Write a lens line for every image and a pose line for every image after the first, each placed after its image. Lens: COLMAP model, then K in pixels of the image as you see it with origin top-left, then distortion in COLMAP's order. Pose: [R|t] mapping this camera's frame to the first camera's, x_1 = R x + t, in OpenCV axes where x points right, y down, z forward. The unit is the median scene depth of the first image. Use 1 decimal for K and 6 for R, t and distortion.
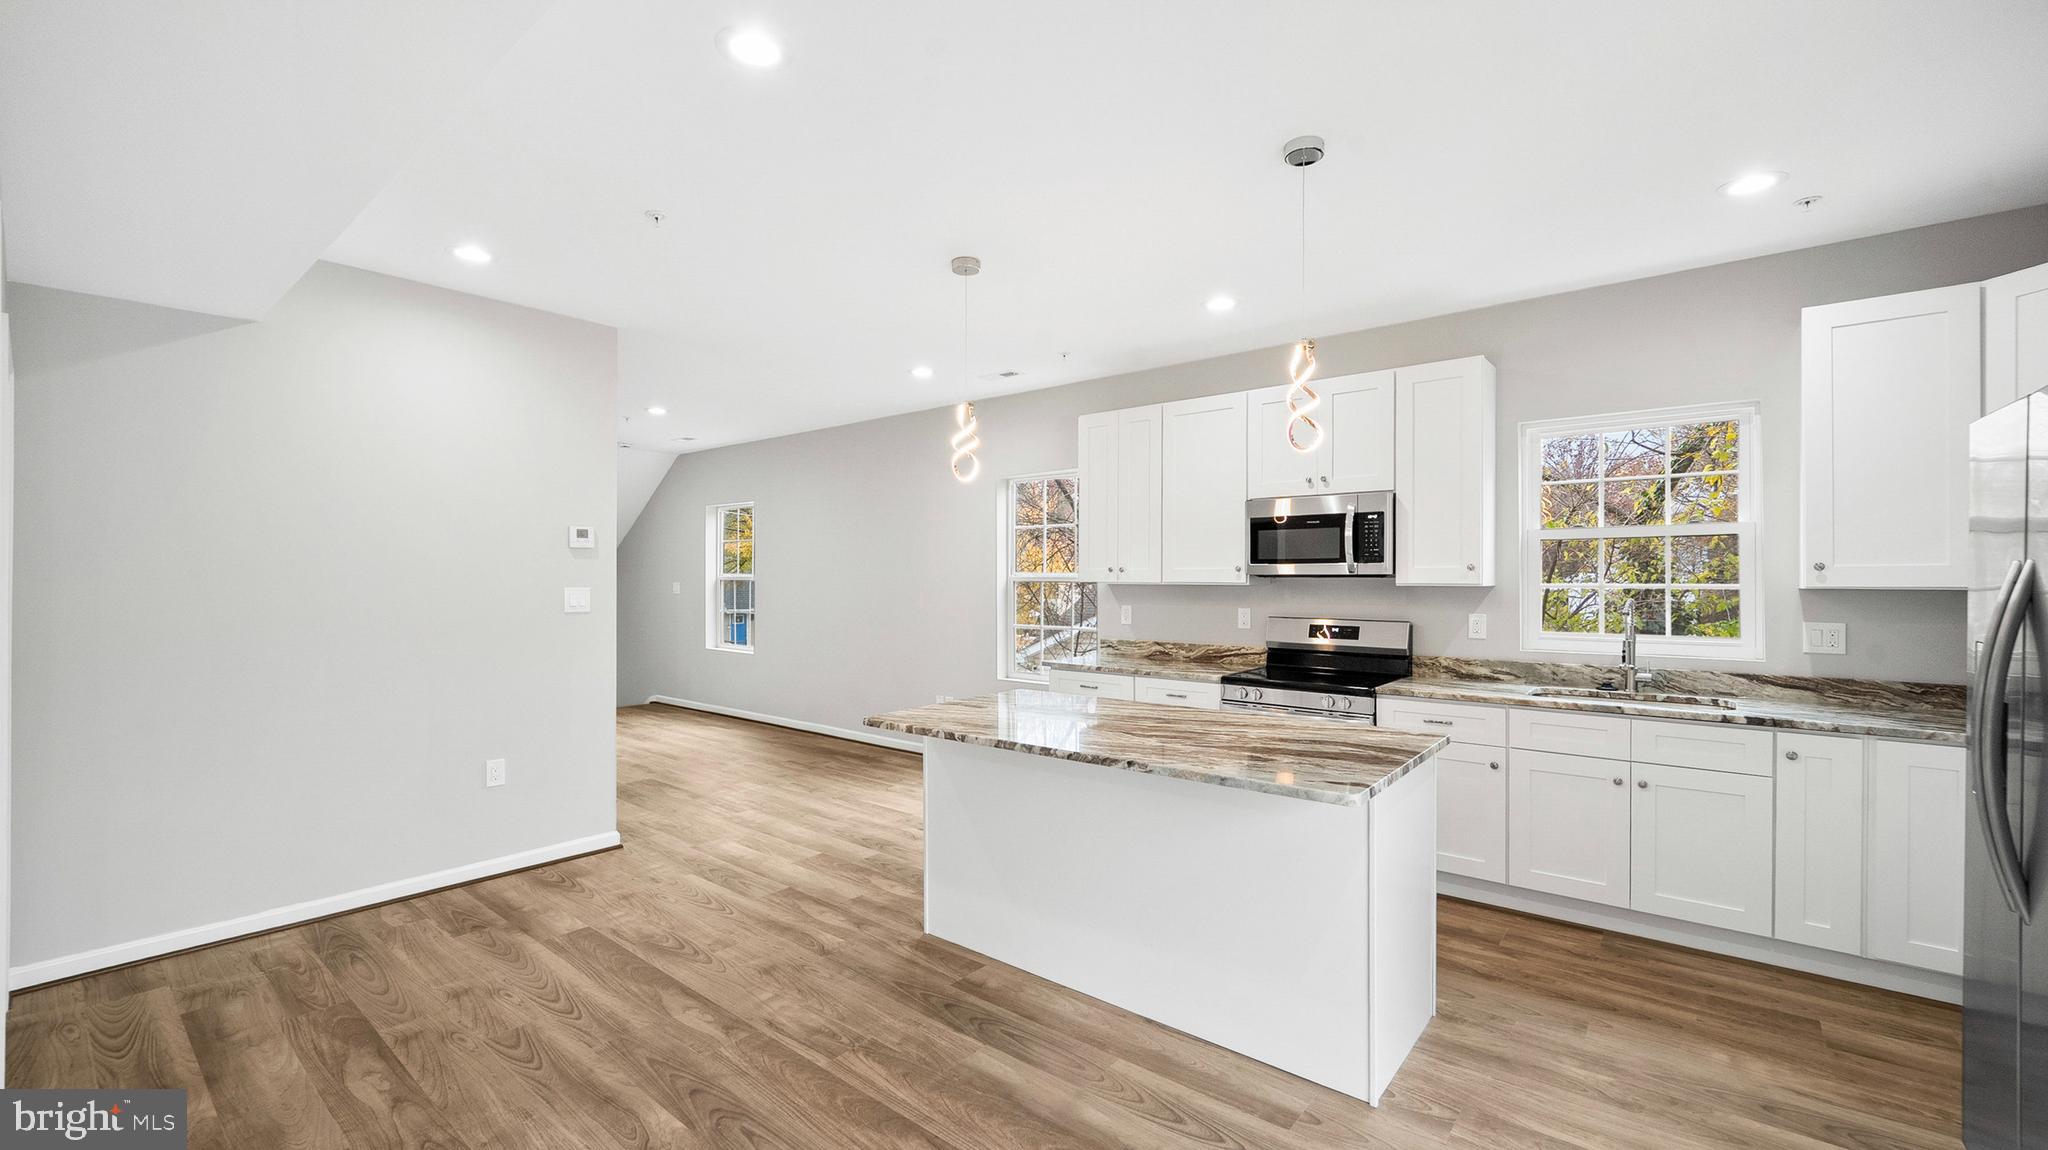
lens RADIAL K [[831.0, 0, 1034.7], [0, 831.0, 576.0], [0, 0, 1]] dist [-0.004580, -0.001069]
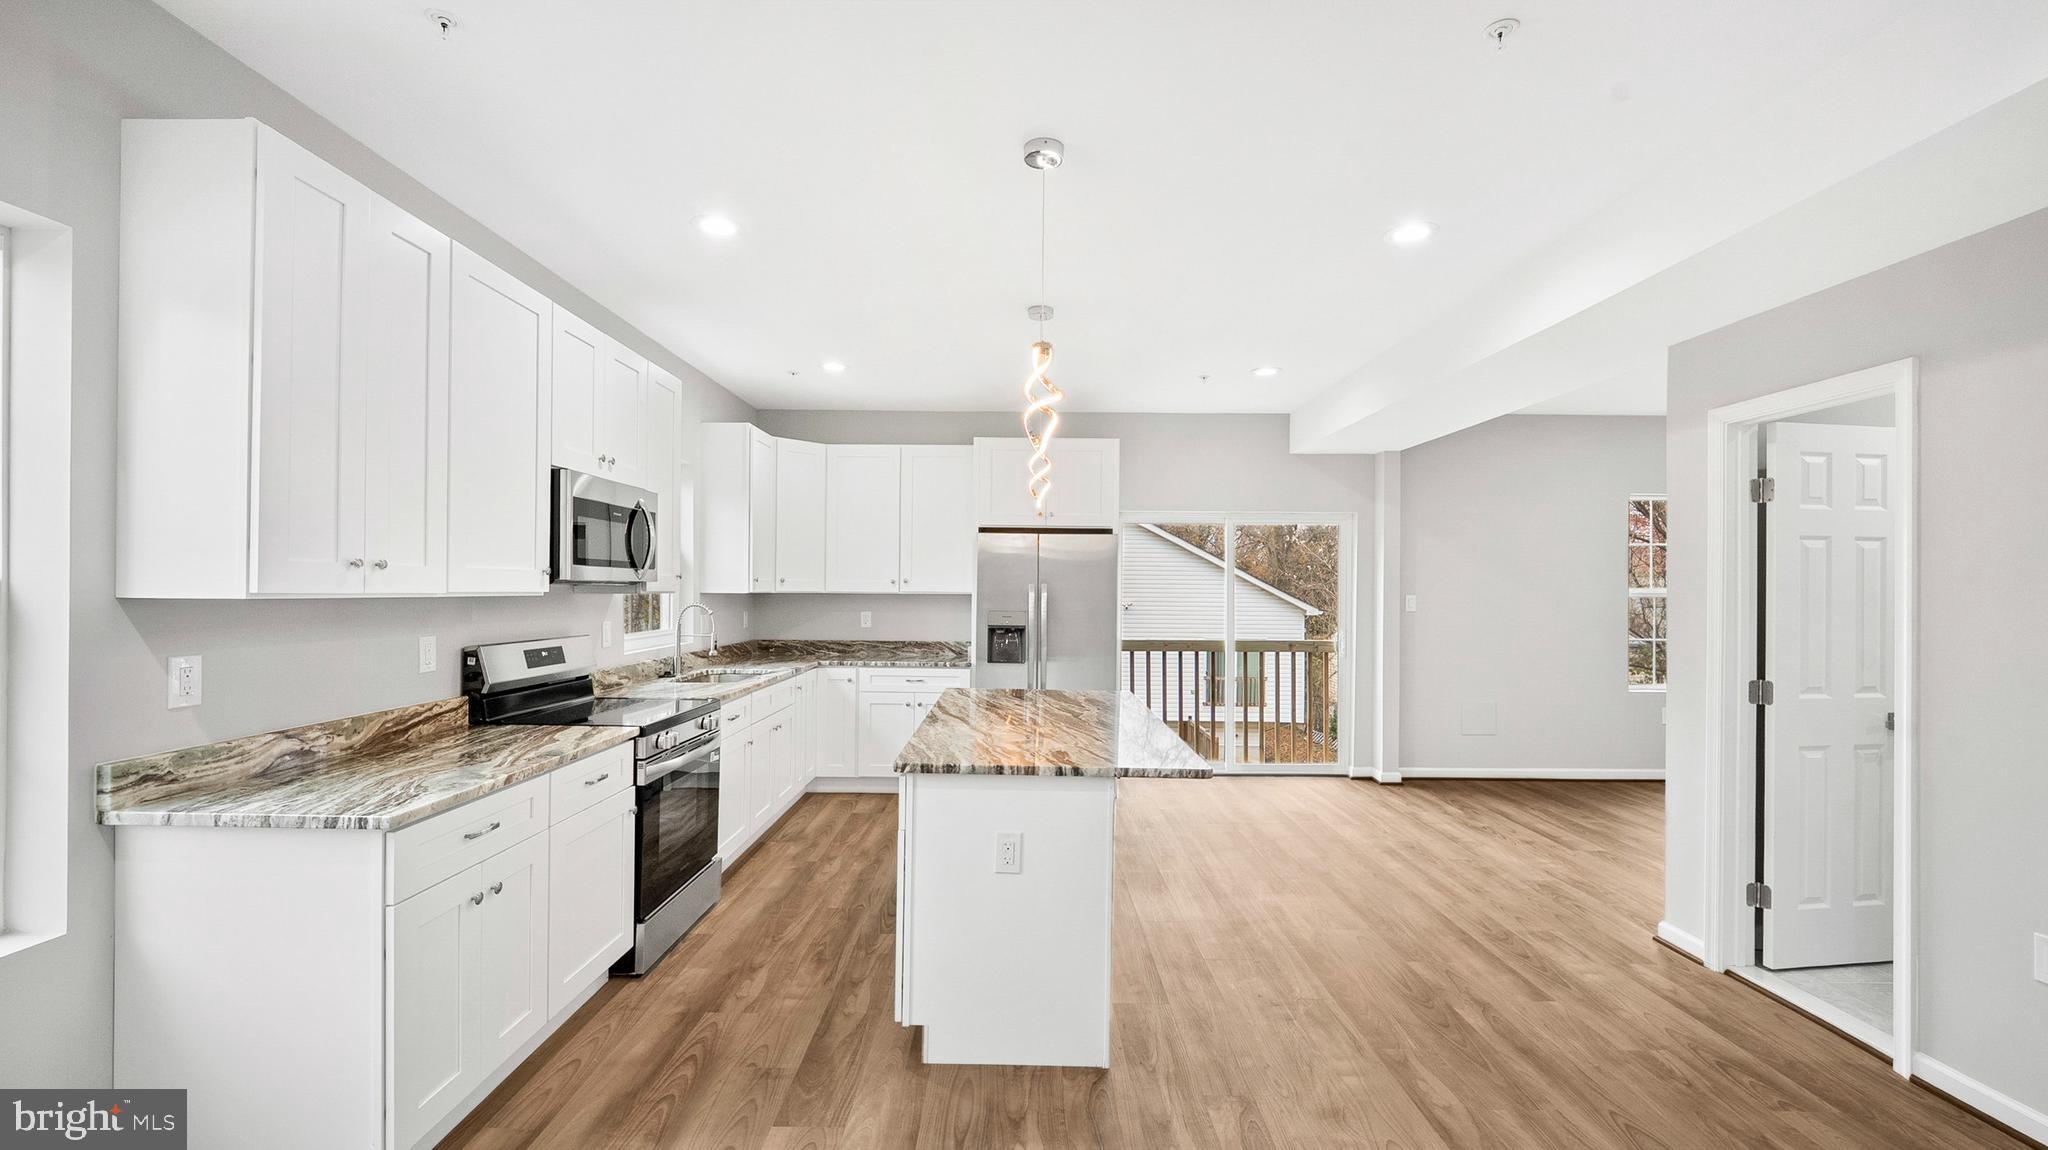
lens RADIAL K [[831.0, 0, 1005.9], [0, 831.0, 587.1], [0, 0, 1]] dist [-0.004580, -0.001069]
pose [[-0.616145, -0.002703, 0.787628, -0.596044], [-0.009263, 0.999950, -0.003815, 0.004401], [-0.787578, -0.009646, -0.616139, 1.390373]]
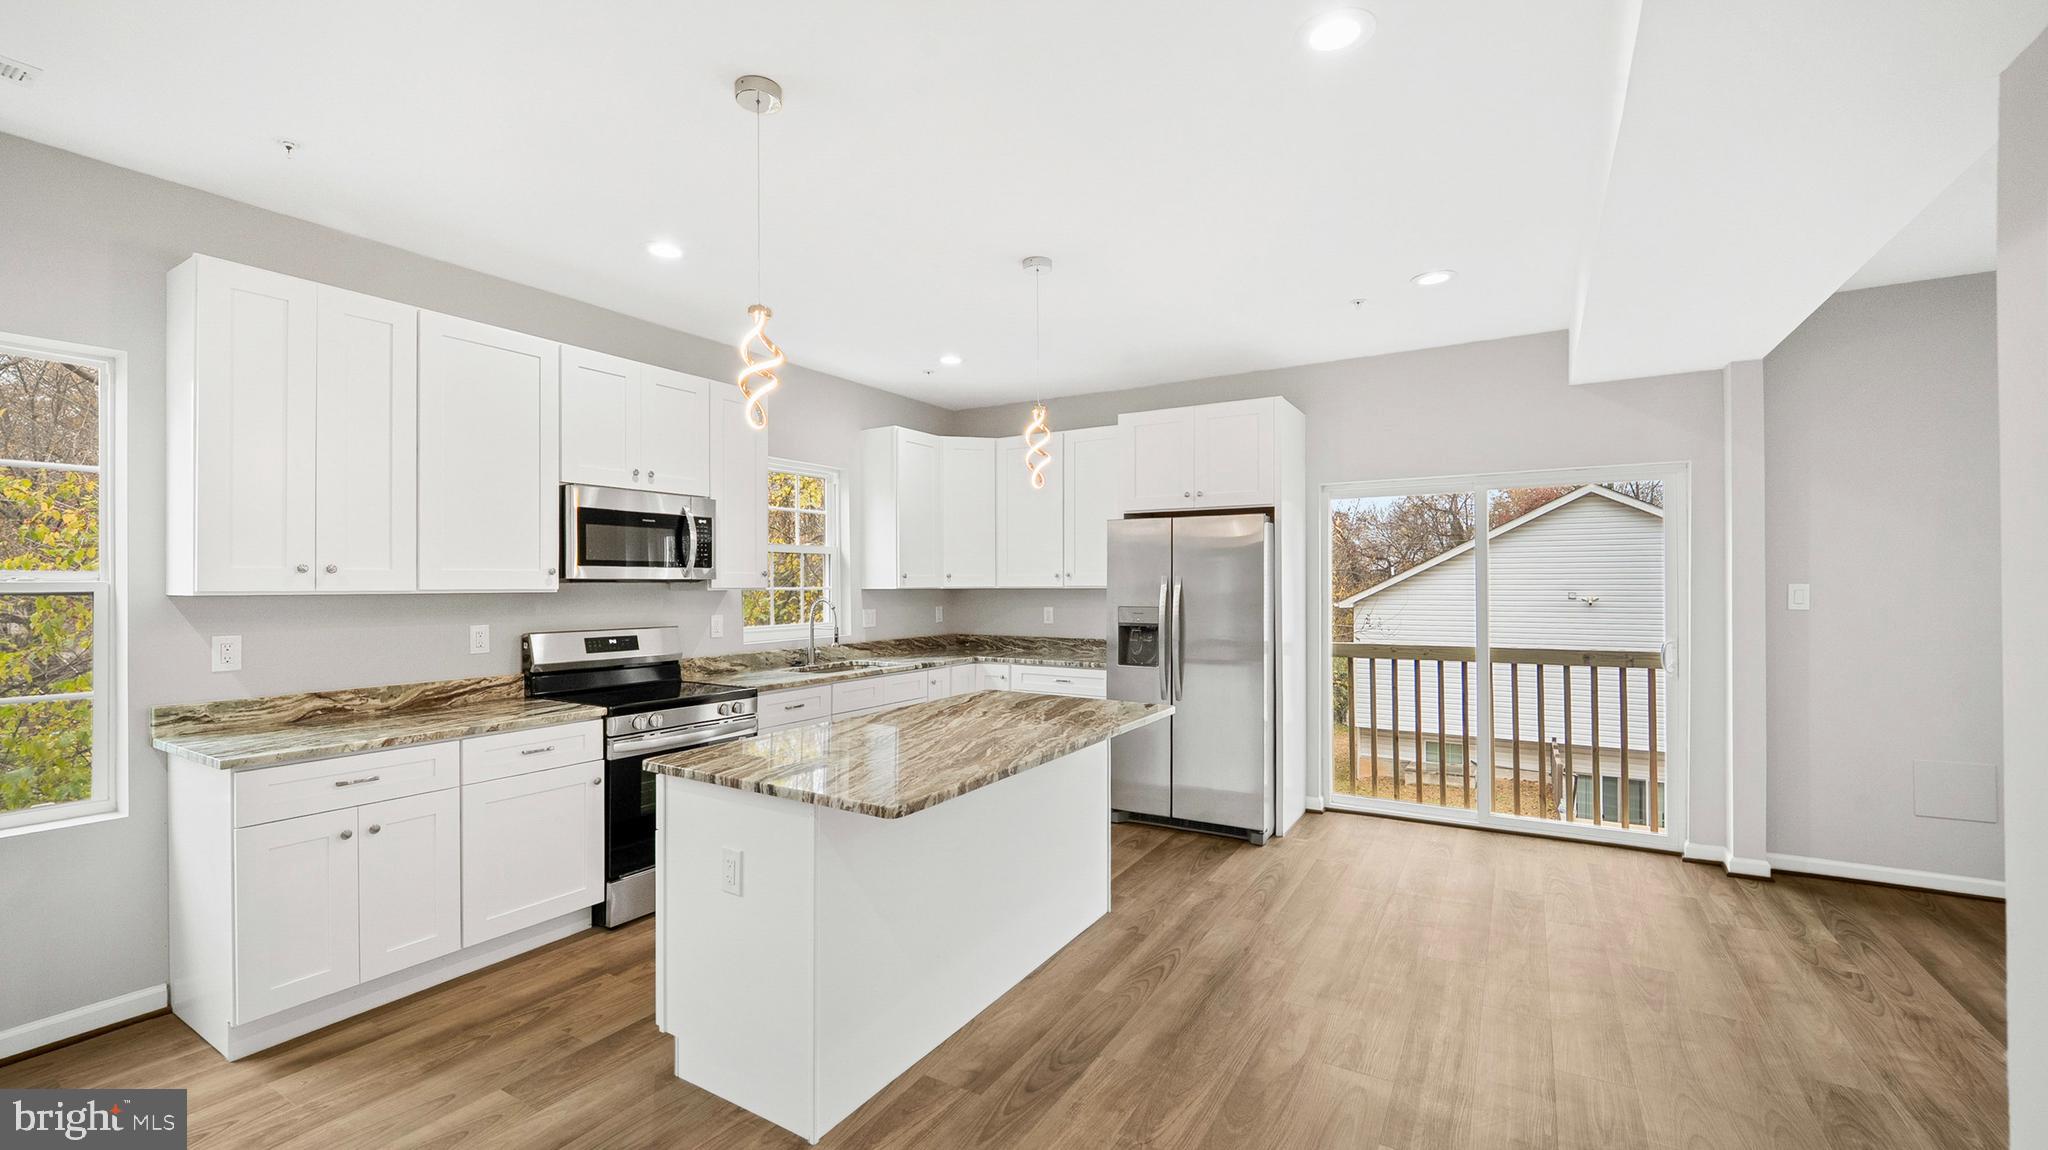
lens RADIAL K [[831.0, 0, 1009.6], [0, 831.0, 580.7], [0, 0, 1]] dist [-0.004580, -0.001069]
pose [[-0.124229, 0.004887, 0.992242, -0.702511], [0.002314, 0.999987, -0.004635, 0.006022], [-0.992251, 0.001720, -0.124238, 0.844182]]
